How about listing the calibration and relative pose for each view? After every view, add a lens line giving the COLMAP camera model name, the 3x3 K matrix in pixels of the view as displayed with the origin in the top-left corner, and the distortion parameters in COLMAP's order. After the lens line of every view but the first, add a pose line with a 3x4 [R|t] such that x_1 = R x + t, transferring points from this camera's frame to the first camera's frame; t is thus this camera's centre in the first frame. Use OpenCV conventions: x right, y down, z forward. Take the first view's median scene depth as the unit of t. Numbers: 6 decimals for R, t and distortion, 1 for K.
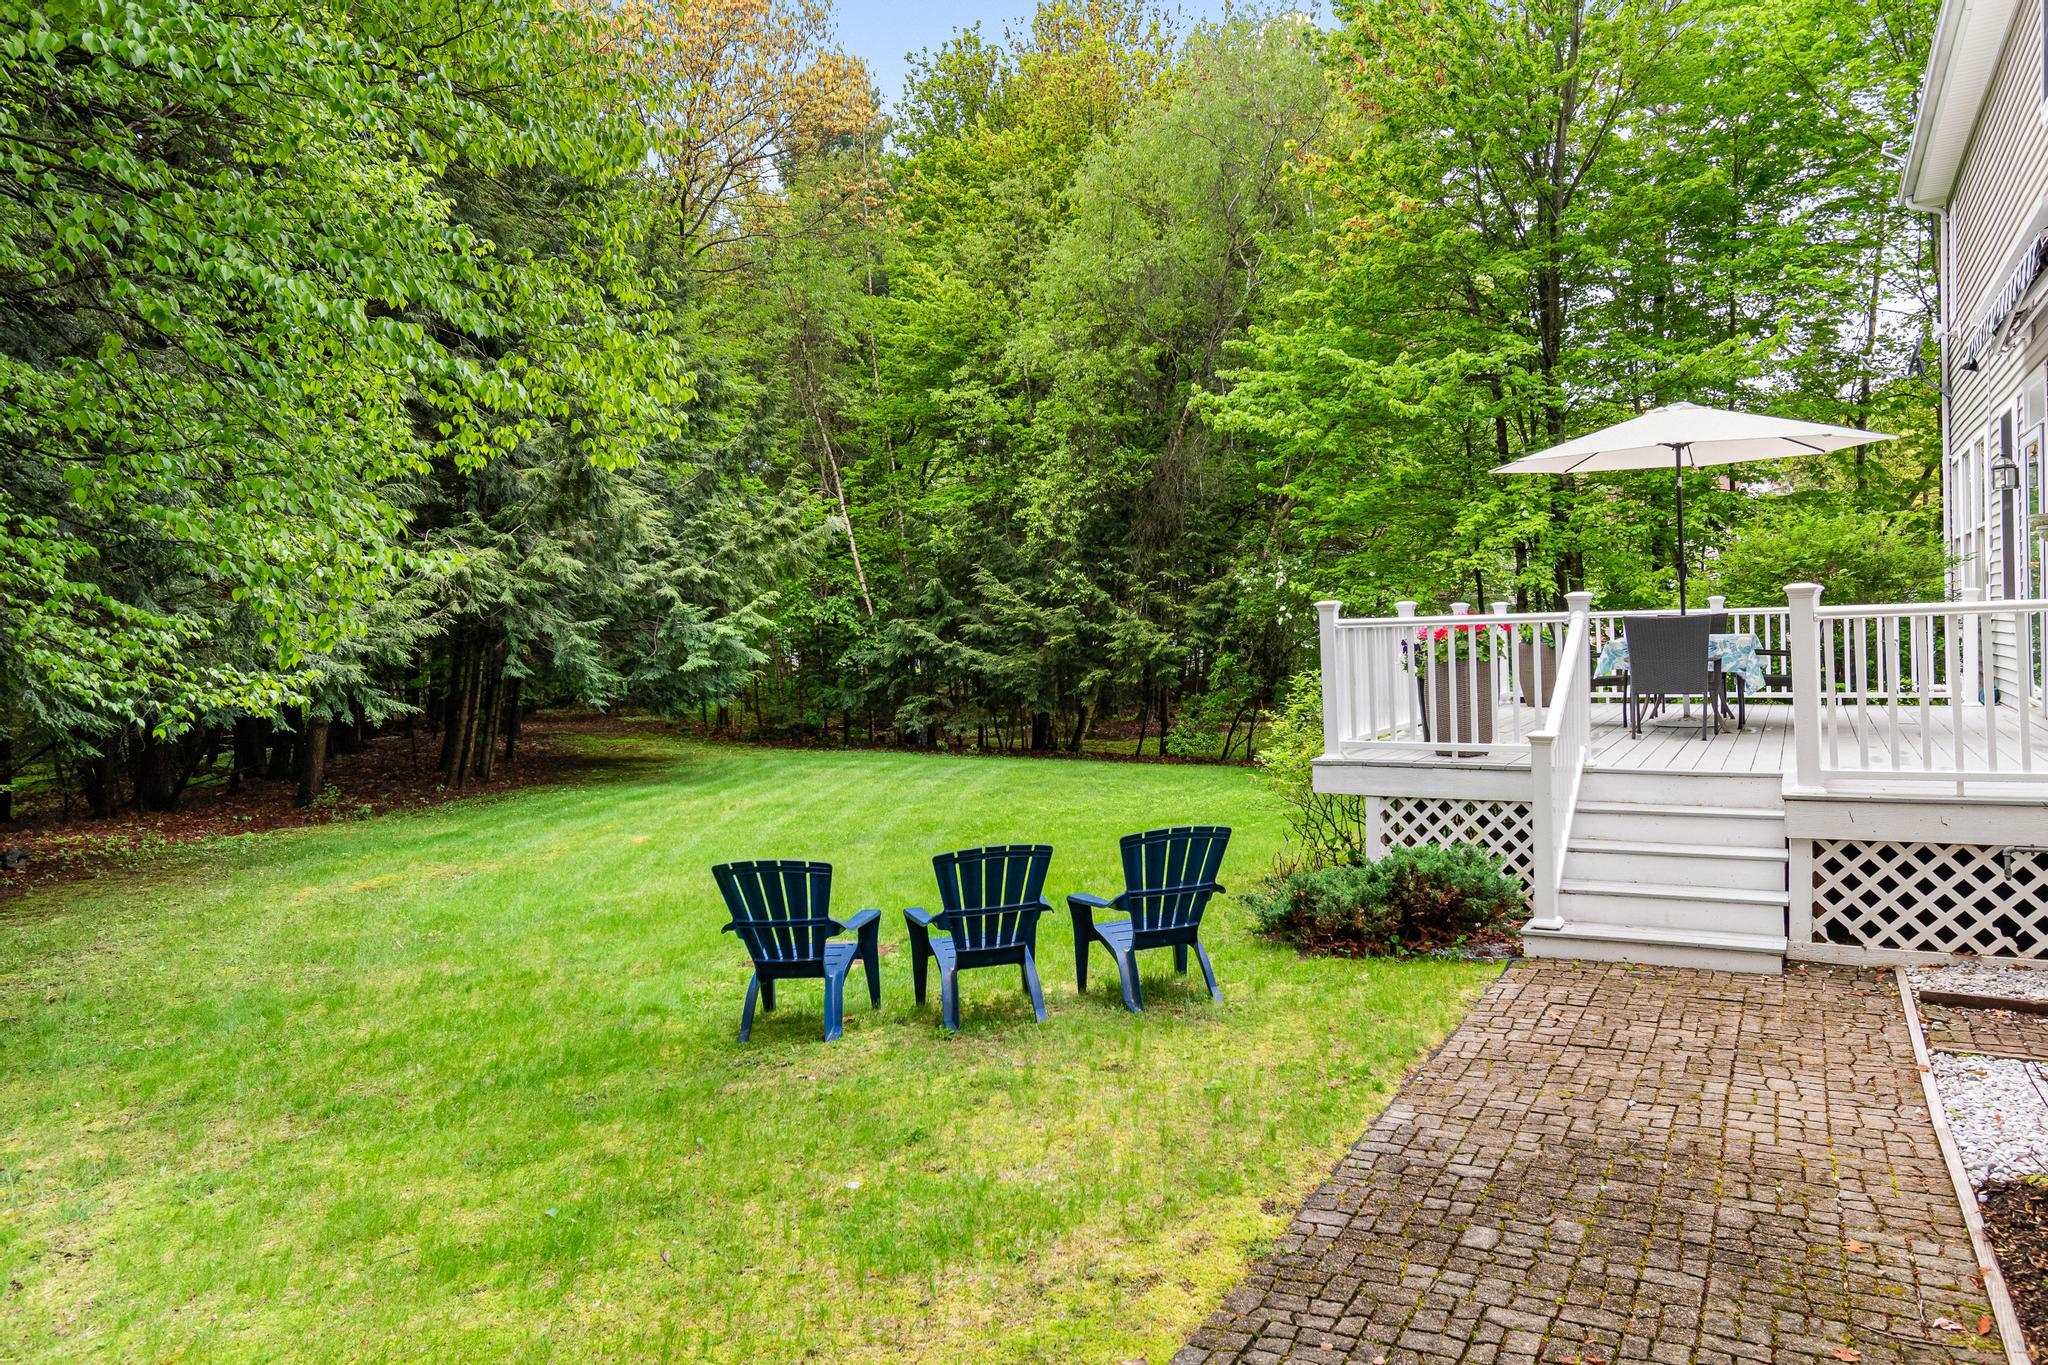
lens RADIAL K [[1289.4, 0, 1050.4], [0, 1289.4, 653.3], [0, 0, 1]] dist [0.020599, -0.002440]
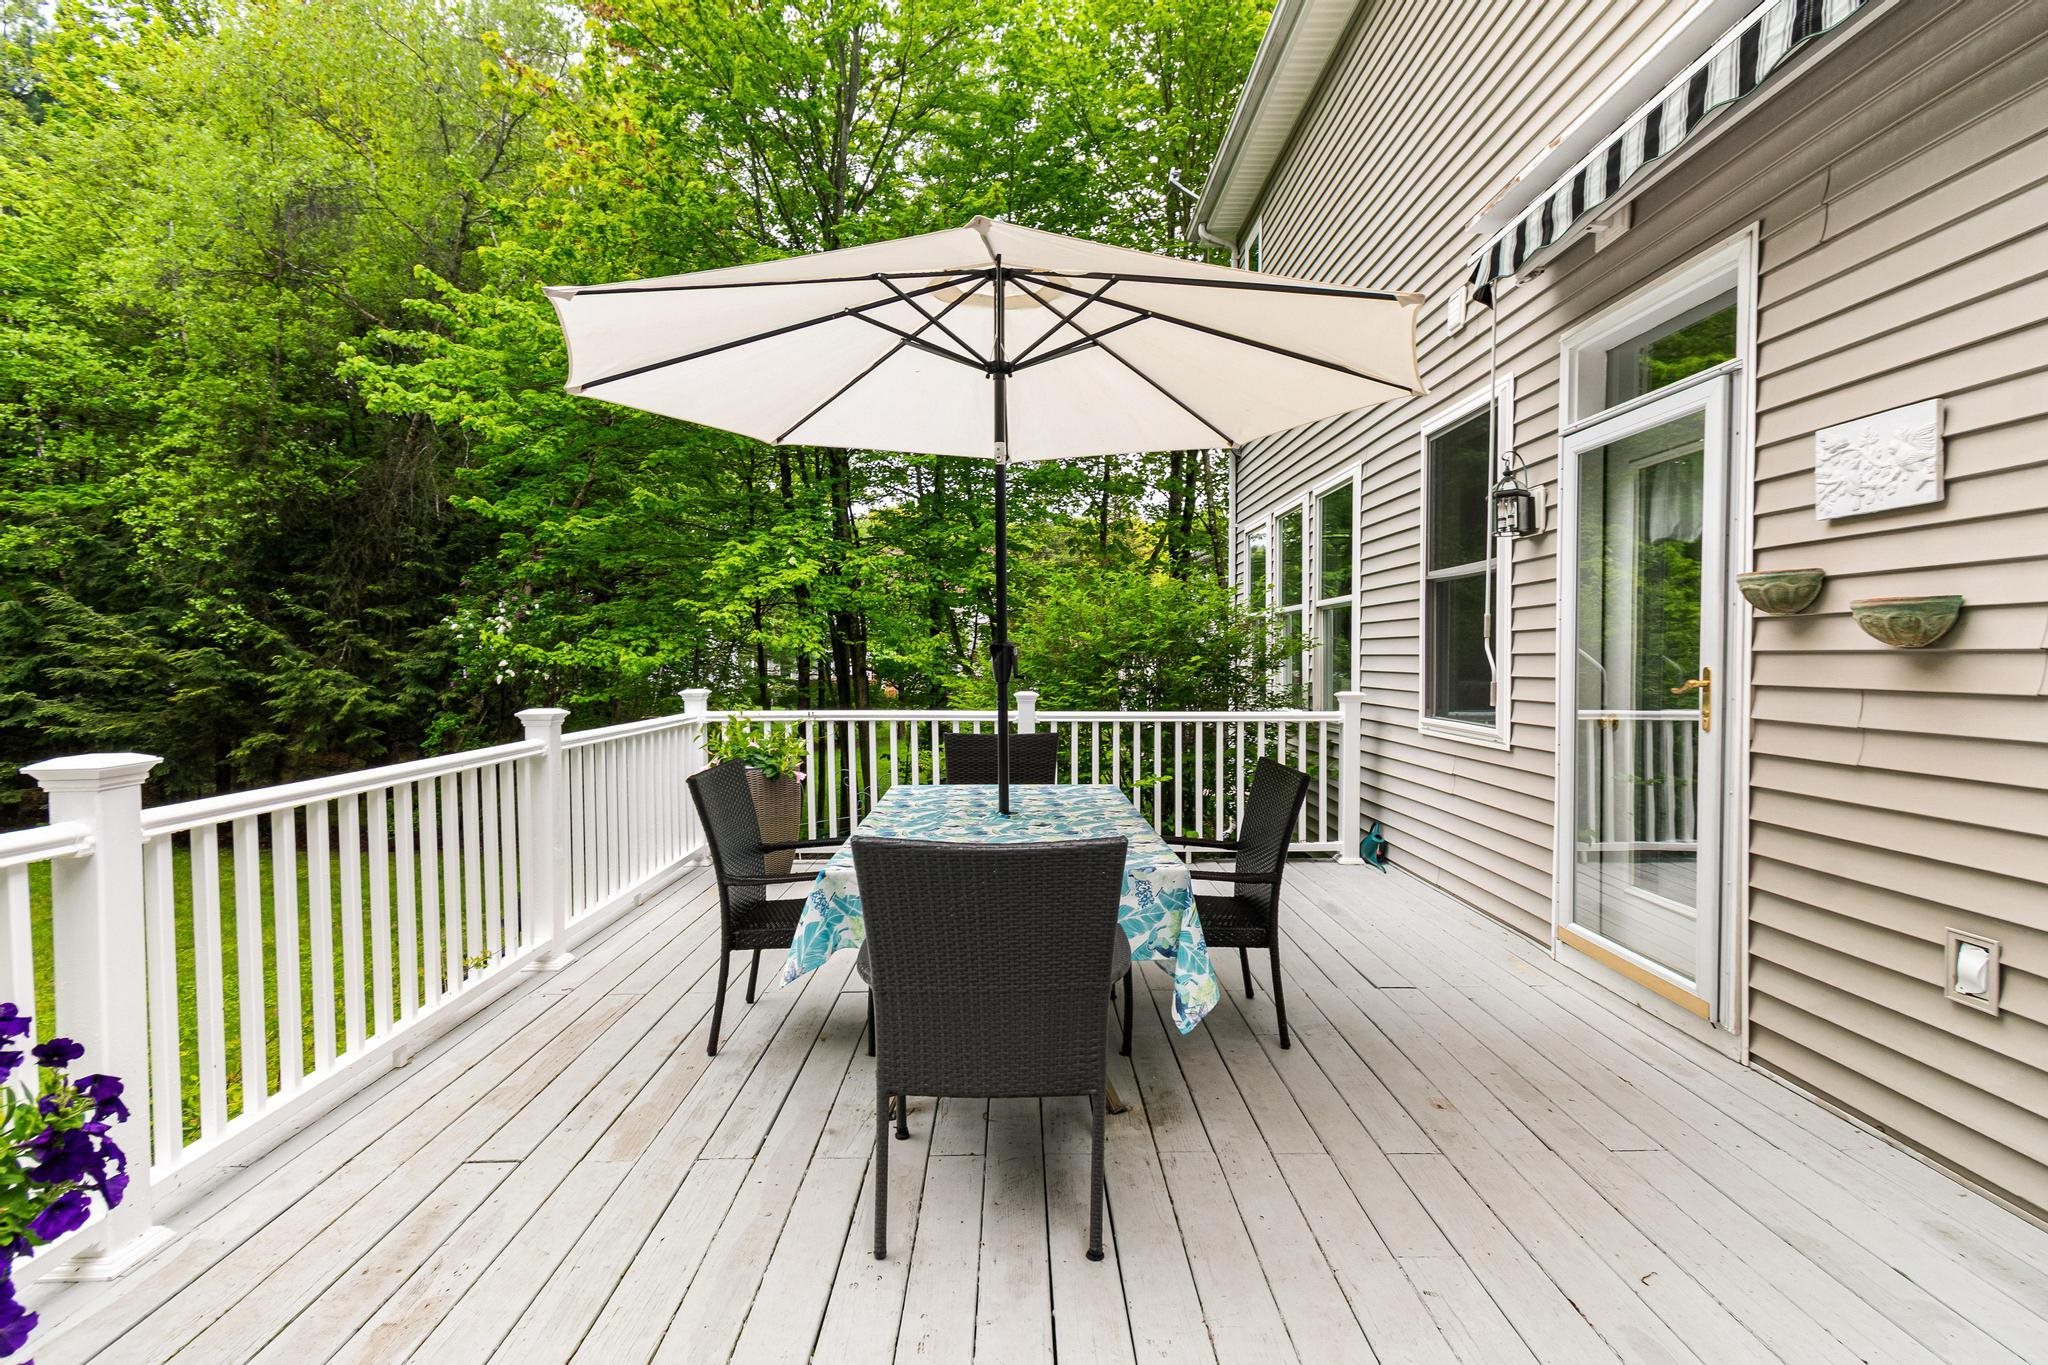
lens RADIAL K [[988.7, 0, 1021.3], [0, 988.7, 684.9], [0, 0, 1]] dist [0.014721, 0.000259]
pose [[0.862196, 0.014573, 0.506366, 0.174345], [-0.015259, 0.999880, -0.002796, -0.029311], [-0.506346, -0.005316, 0.862314, 0.380045]]
